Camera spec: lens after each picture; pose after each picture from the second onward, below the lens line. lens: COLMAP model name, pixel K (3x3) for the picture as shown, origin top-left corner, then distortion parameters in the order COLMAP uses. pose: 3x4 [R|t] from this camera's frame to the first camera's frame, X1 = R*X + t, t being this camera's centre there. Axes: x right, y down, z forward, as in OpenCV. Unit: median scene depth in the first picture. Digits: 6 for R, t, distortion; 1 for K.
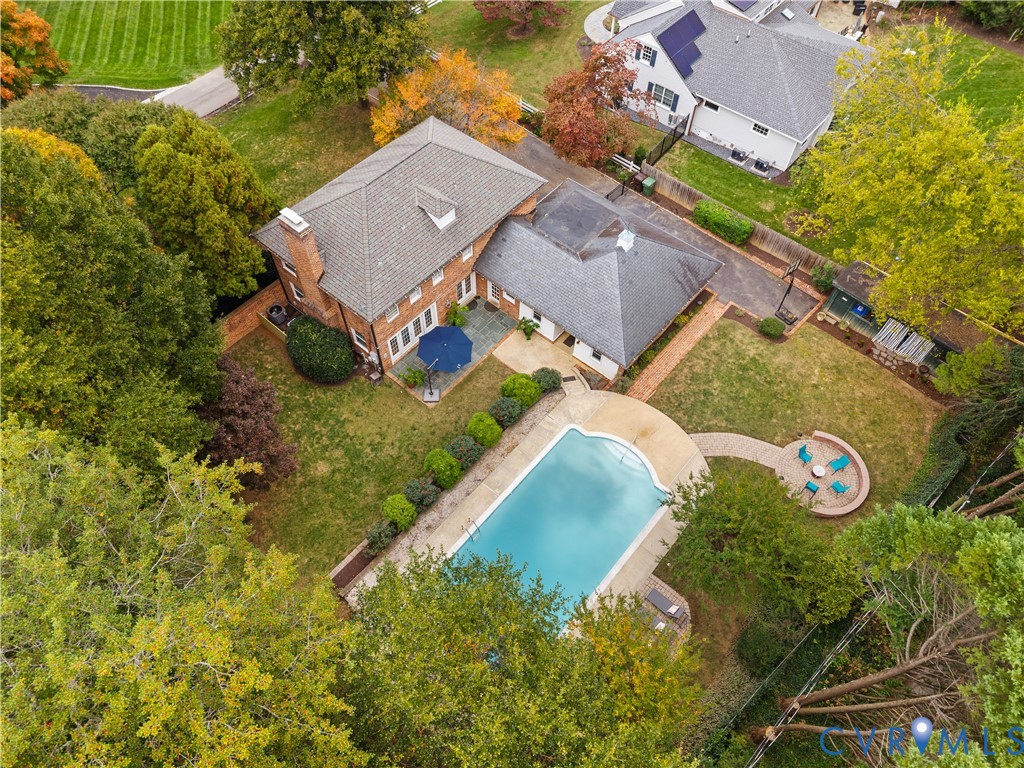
lens RADIAL K [[682.2, 0, 508.2], [0, 682.2, 383.6], [0, 0, 1]] dist [0.039763, -0.032654]
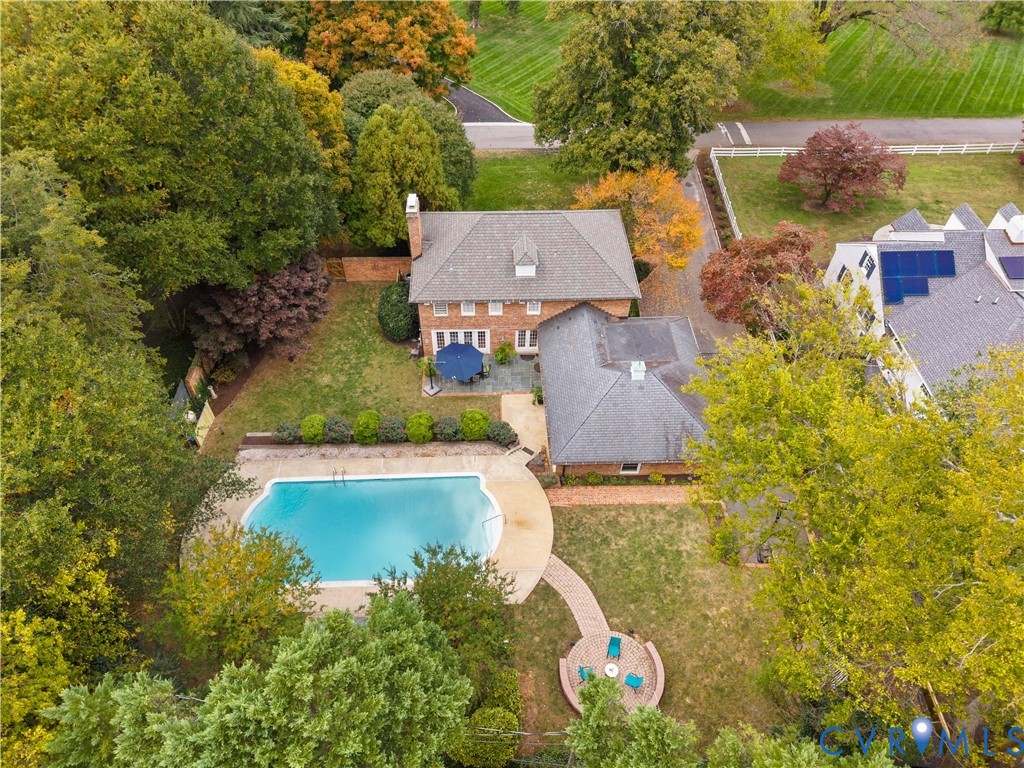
lens RADIAL K [[682.2, 0, 508.2], [0, 682.2, 383.6], [0, 0, 1]] dist [0.039763, -0.032654]
pose [[0.683166, 0.543400, -0.487853, 0.535331], [-0.610598, 0.791495, 0.026564, -0.100964], [0.400568, 0.279734, 0.872522, 0.045784]]
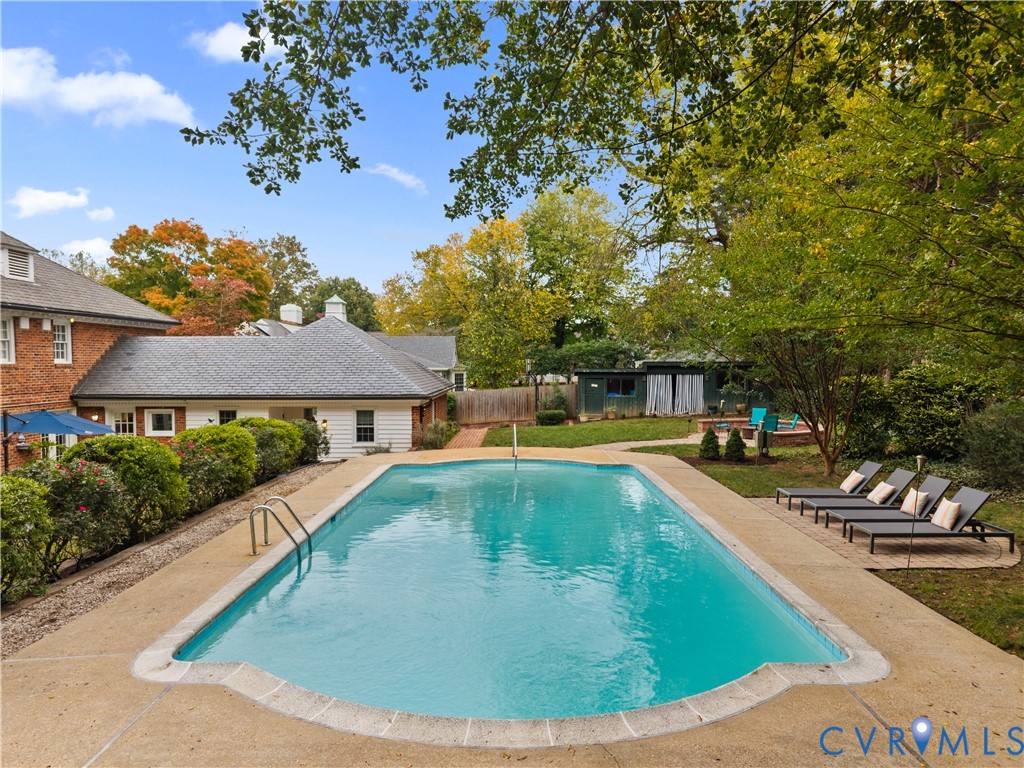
lens RADIAL K [[682.2, 0, 508.2], [0, 682.2, 383.6], [0, 0, 1]] dist [0.039763, -0.032654]
pose [[0.765525, -0.039711, 0.642180, -0.142383], [0.544163, 0.572516, -0.613280, 0.349426], [-0.343304, 0.818932, 0.459884, 0.669487]]
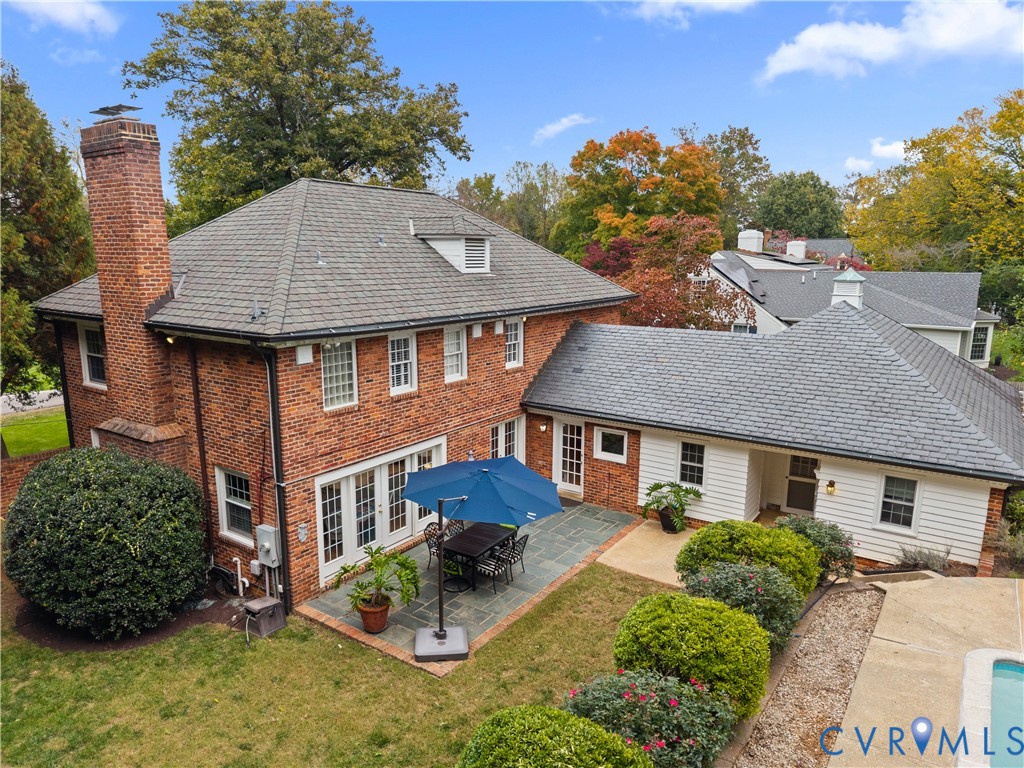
lens RADIAL K [[682.2, 0, 508.2], [0, 682.2, 383.6], [0, 0, 1]] dist [0.039763, -0.032654]
pose [[0.995610, -0.024004, 0.090472, -0.108398], [0.081151, 0.703039, -0.706506, 0.155860], [-0.046646, 0.710746, 0.701900, 0.707827]]
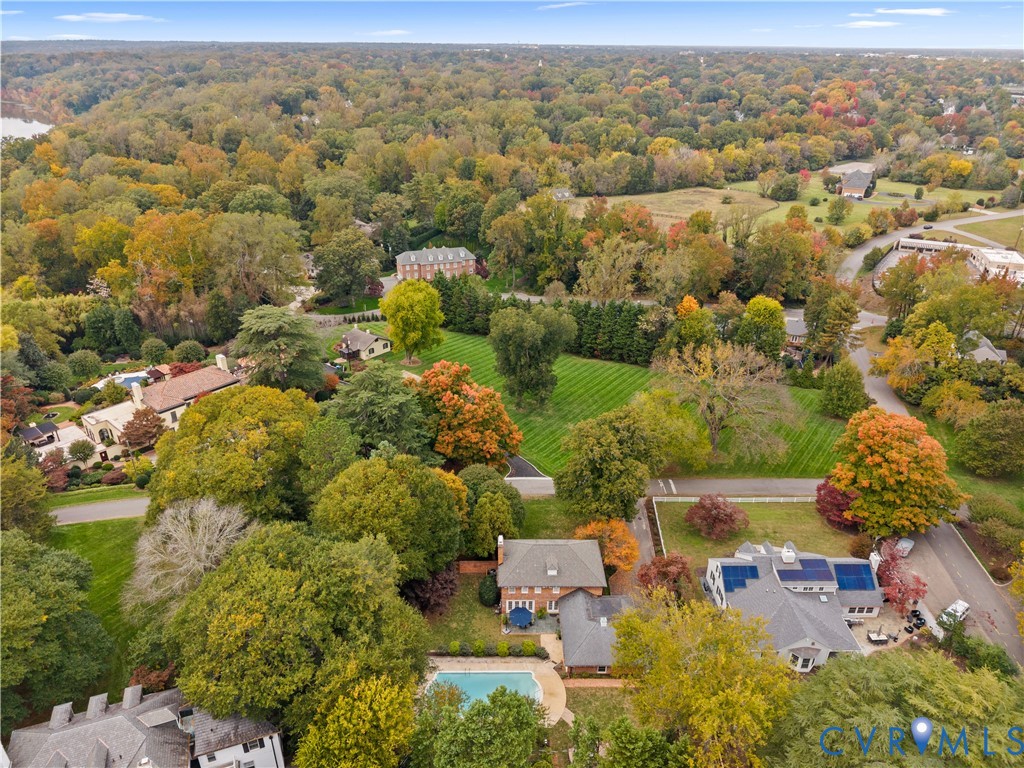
lens RADIAL K [[682.2, 0, 508.2], [0, 682.2, 383.6], [0, 0, 1]] dist [0.039763, -0.032654]
pose [[0.661044, 0.330270, -0.673752, 1.212470], [-0.623806, 0.740903, -0.248854, -0.030552], [0.416996, 0.584795, 0.695794, -1.152128]]
